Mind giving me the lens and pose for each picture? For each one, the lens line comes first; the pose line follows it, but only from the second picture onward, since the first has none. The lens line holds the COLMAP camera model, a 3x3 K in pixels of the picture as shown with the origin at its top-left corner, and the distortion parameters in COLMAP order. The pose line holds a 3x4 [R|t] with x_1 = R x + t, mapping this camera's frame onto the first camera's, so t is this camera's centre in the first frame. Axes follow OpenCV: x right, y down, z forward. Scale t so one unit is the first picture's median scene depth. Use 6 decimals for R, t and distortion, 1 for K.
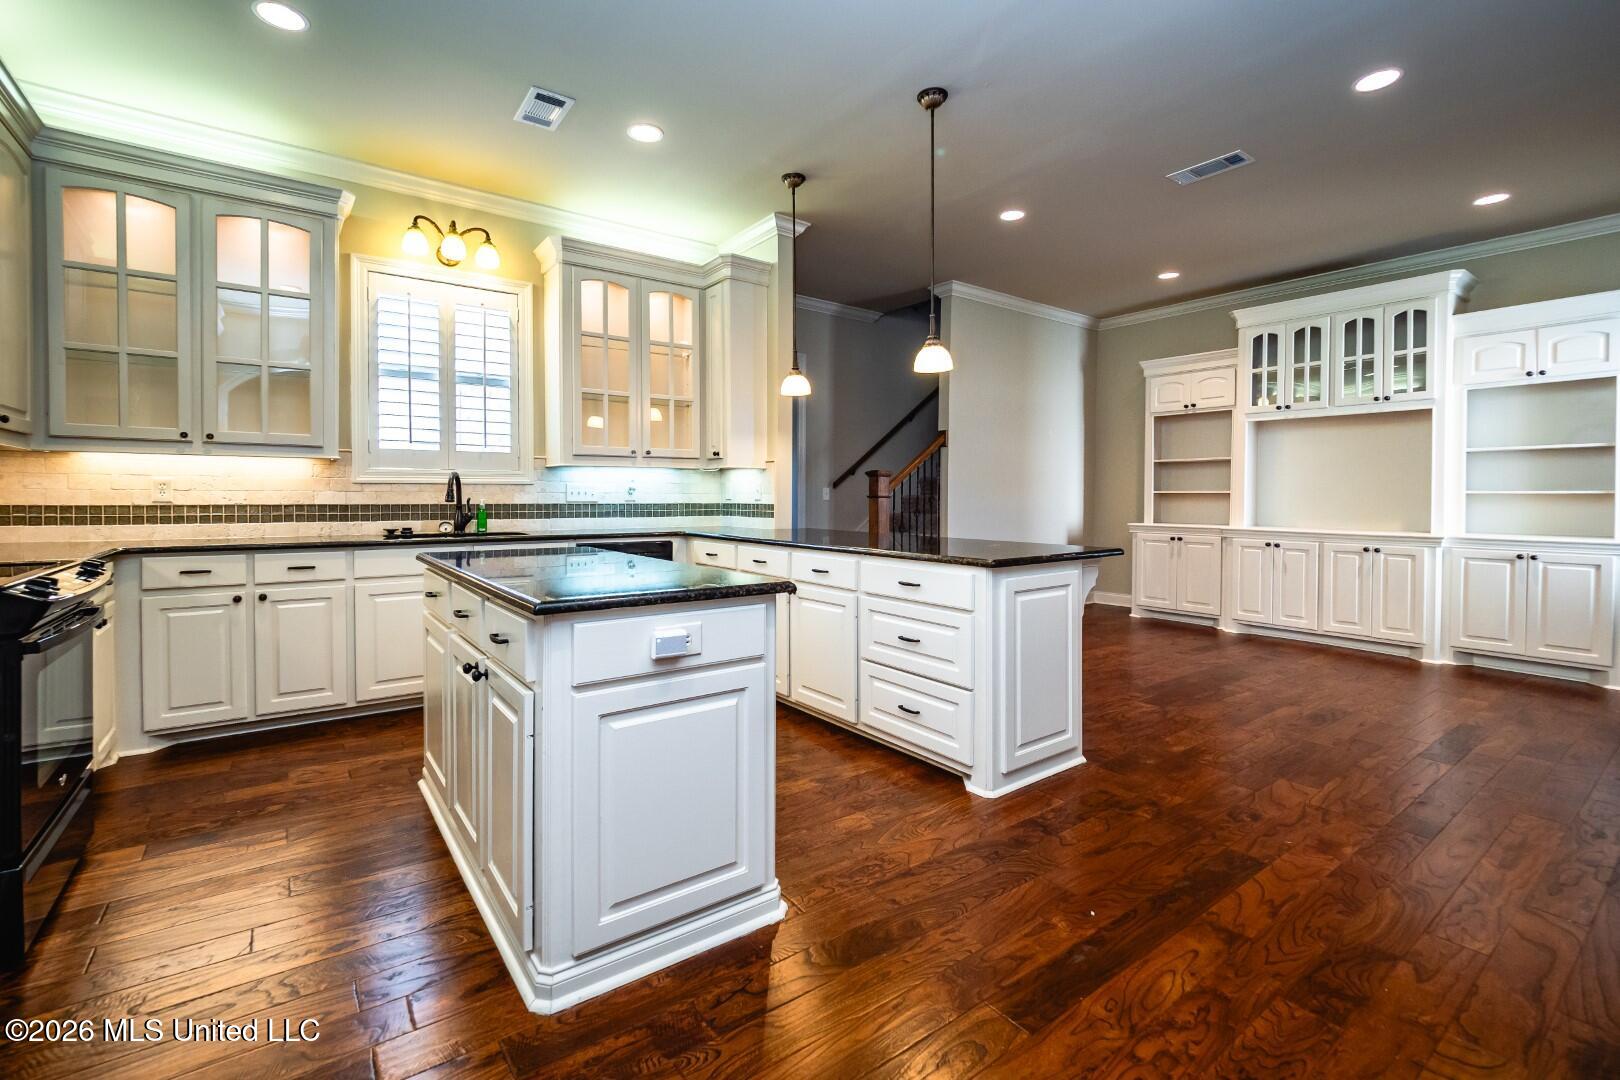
lens RADIAL K [[721.7, 0, 839.2], [0, 721.7, 512.1], [0, 0, 1]] dist [-0.001691, -0.000804]
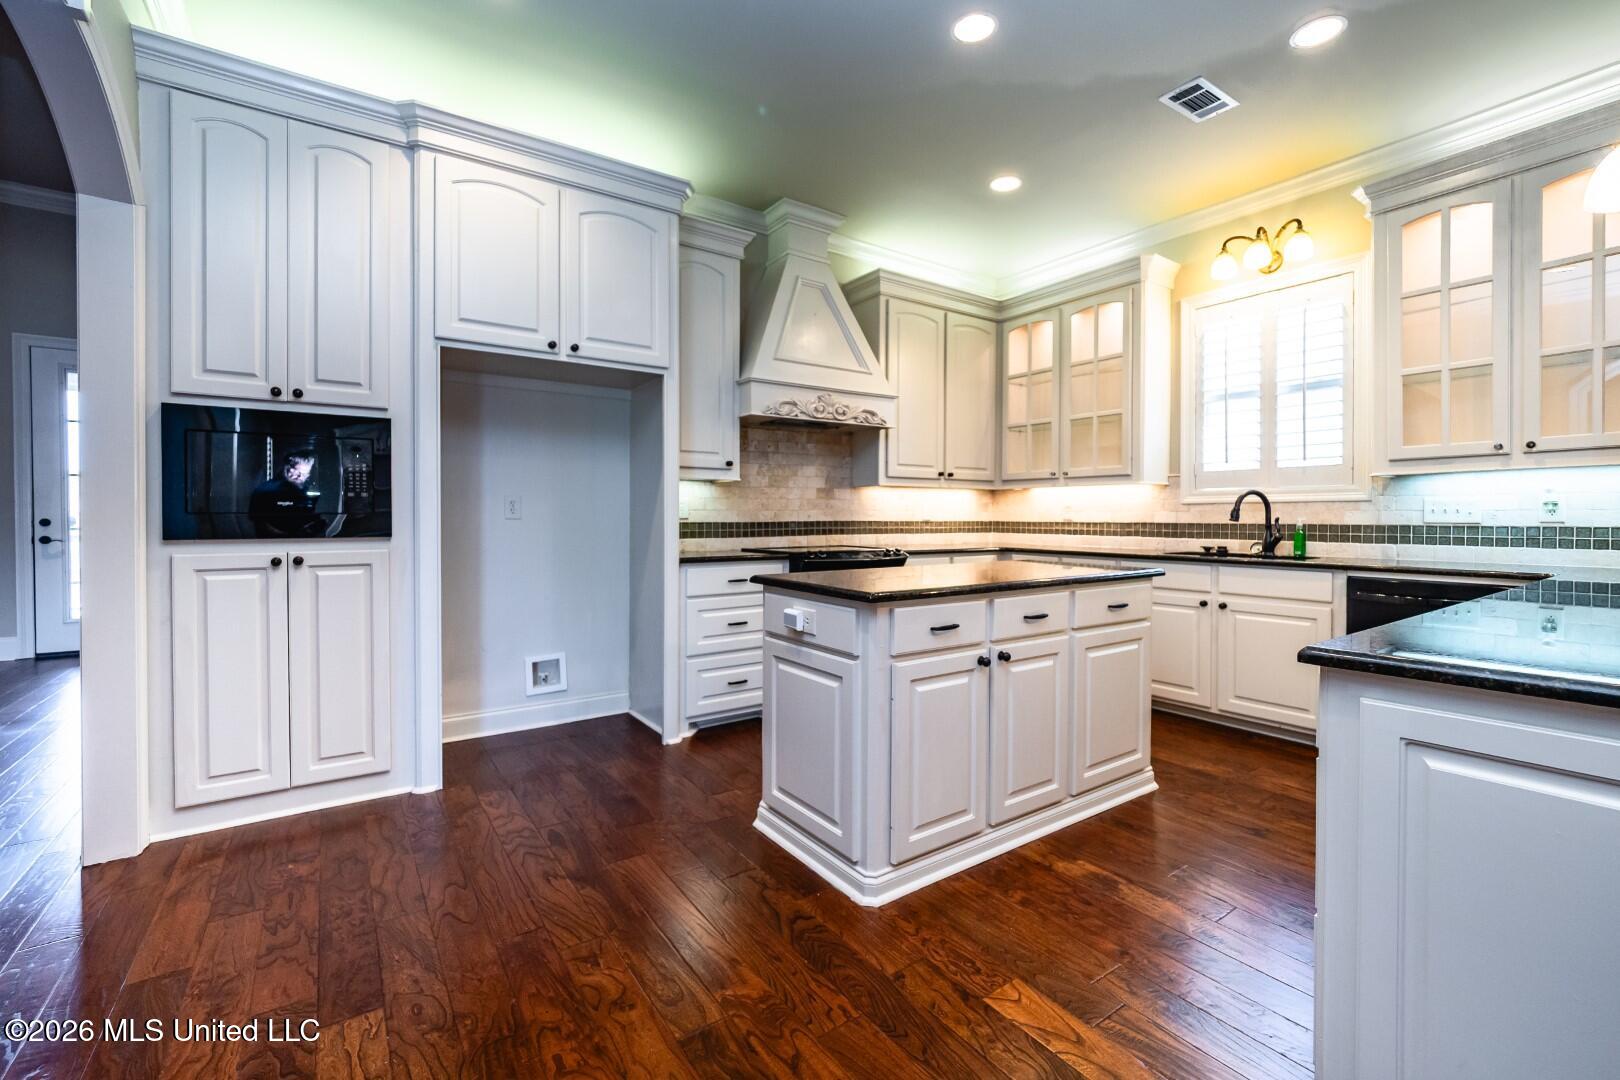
lens RADIAL K [[721.7, 0, 779.2], [0, 721.7, 523.3], [0, 0, 1]] dist [-0.001691, -0.000804]
pose [[-0.093796, 0.007505, -0.995563, 0.482743], [-0.022287, 0.999705, 0.009636, -0.006829], [0.995342, 0.023092, -0.093601, 0.467850]]
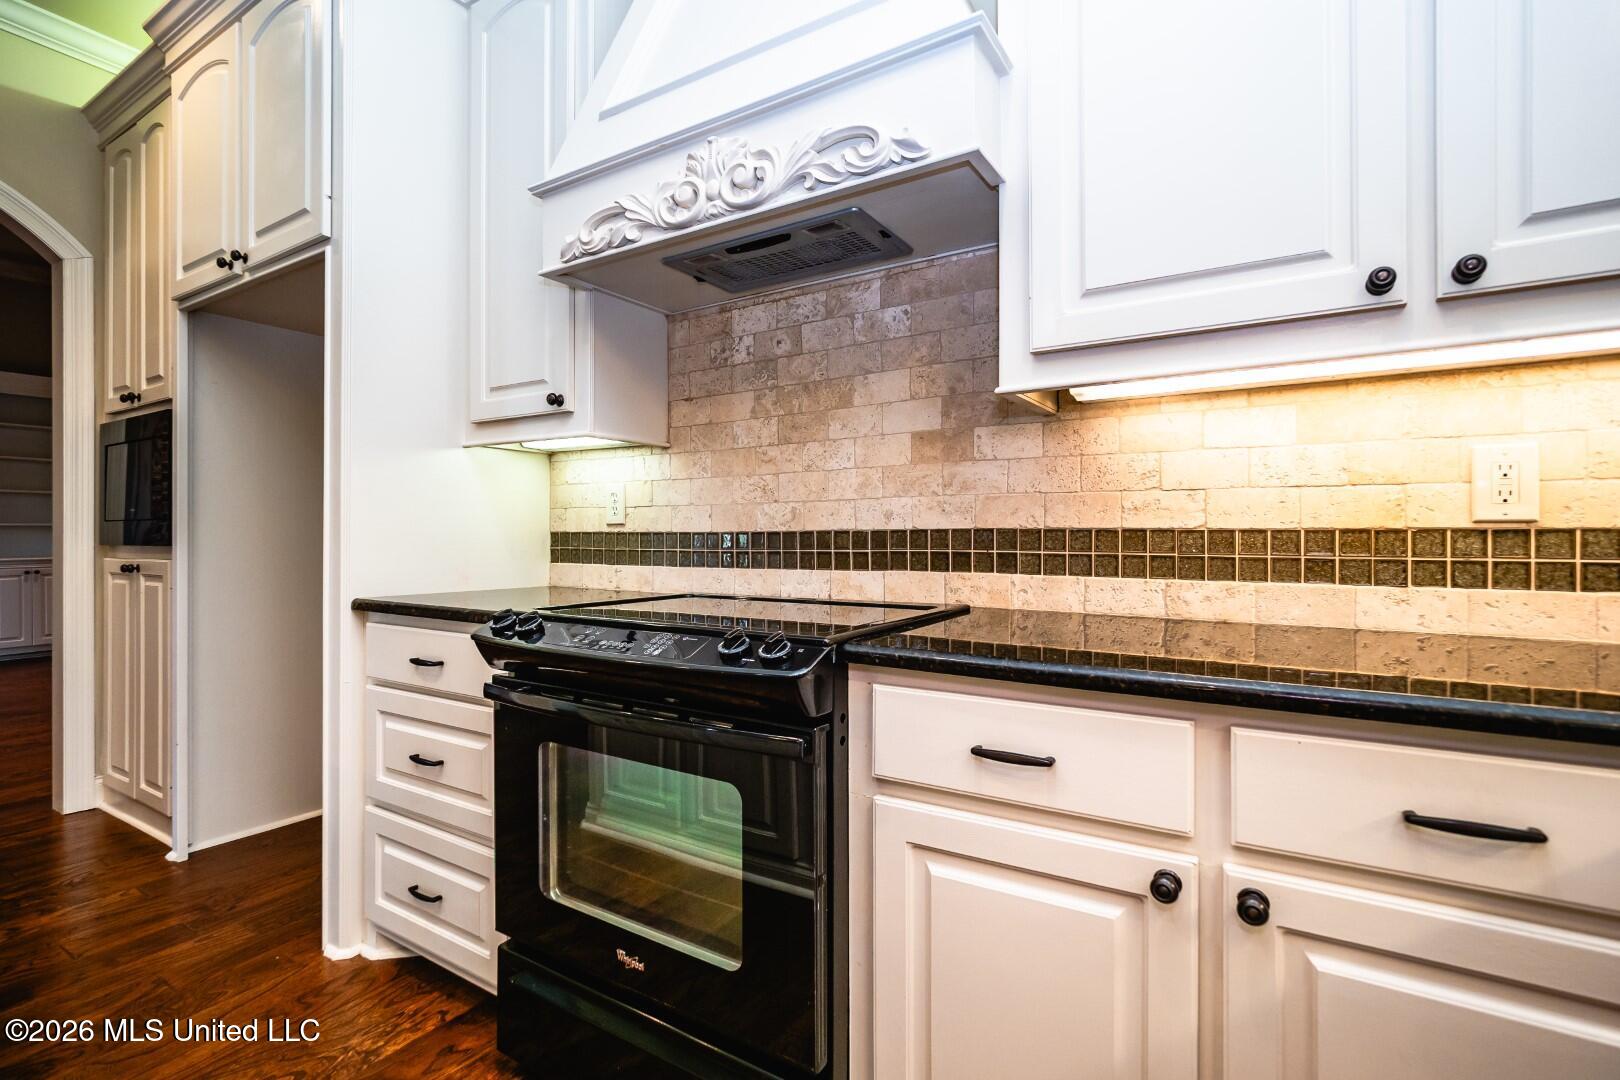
lens RADIAL K [[762.7, 0, 794.1], [0, 762.7, 532.5], [0, 0, 1]] dist [-0.003167, -0.001653]
pose [[-0.949248, -0.001816, -0.314523, -0.480126], [-0.007690, 0.999818, 0.017435, -0.005498], [0.314434, 0.018969, -0.949090, 0.795089]]
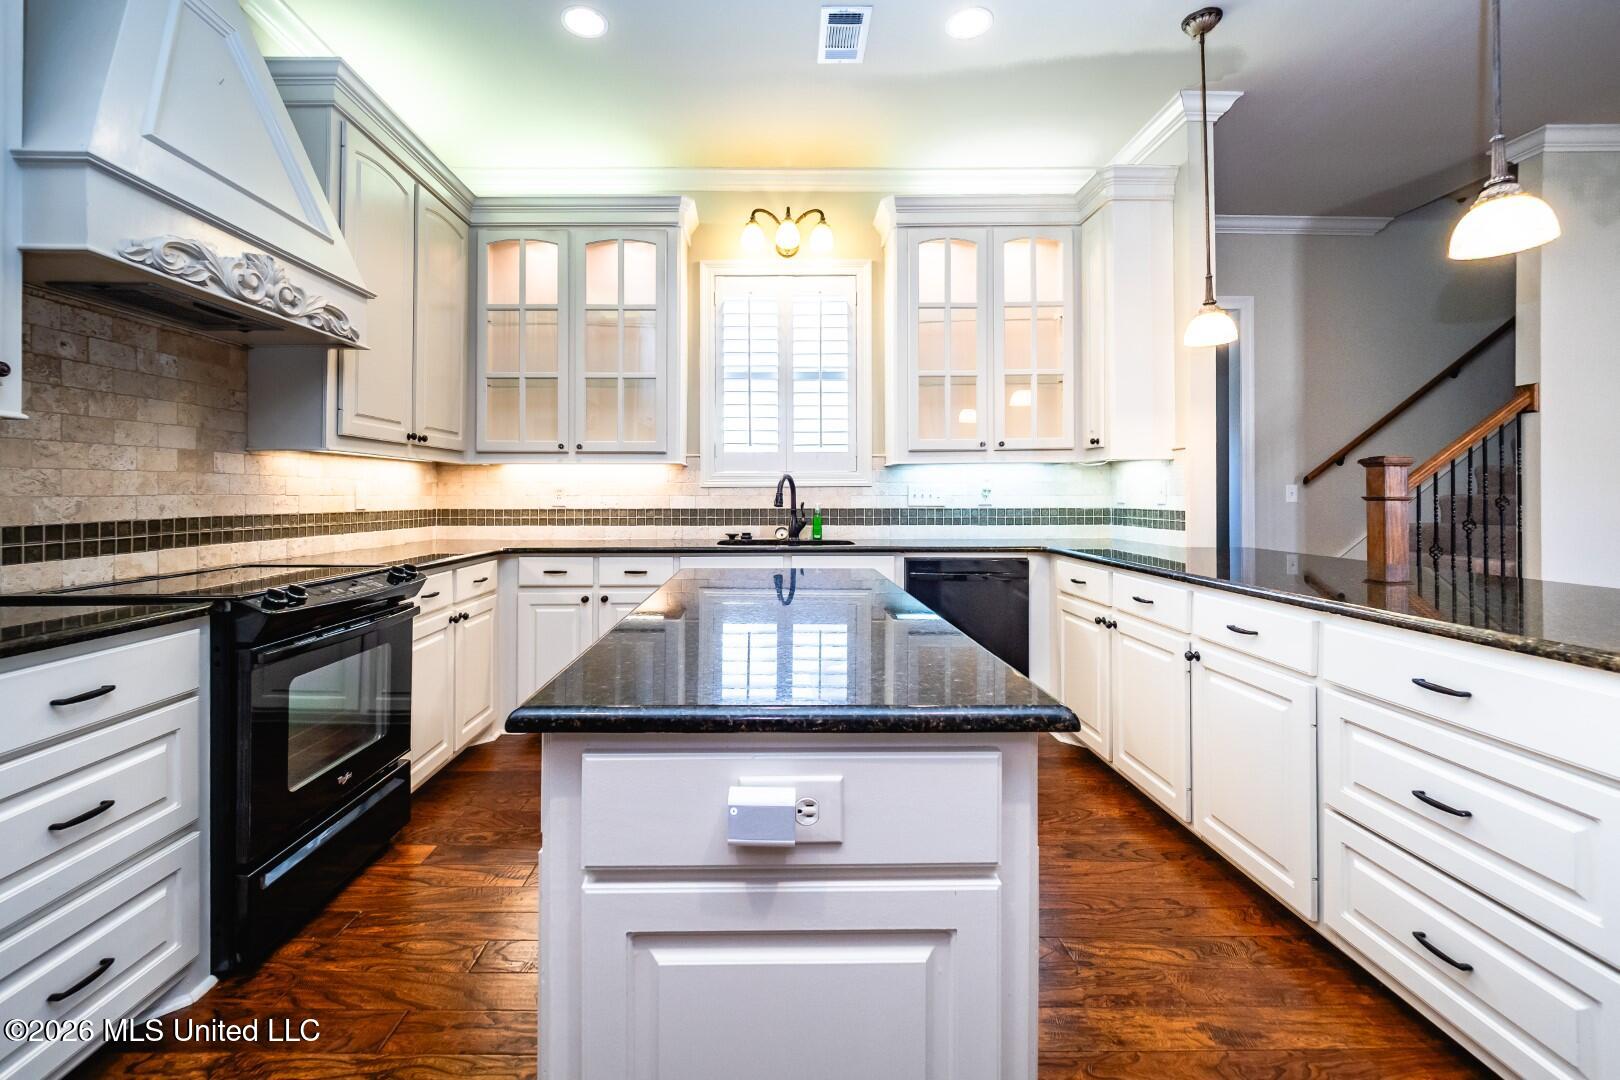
lens RADIAL K [[721.7, 0, 786.8], [0, 721.7, 490.1], [0, 0, 1]] dist [-0.001691, -0.000804]
pose [[0.793700, -0.007794, -0.608259, 0.032992], [-0.008859, 0.999664, -0.024368, -0.012586], [0.608245, 0.024730, 0.793364, 0.264376]]
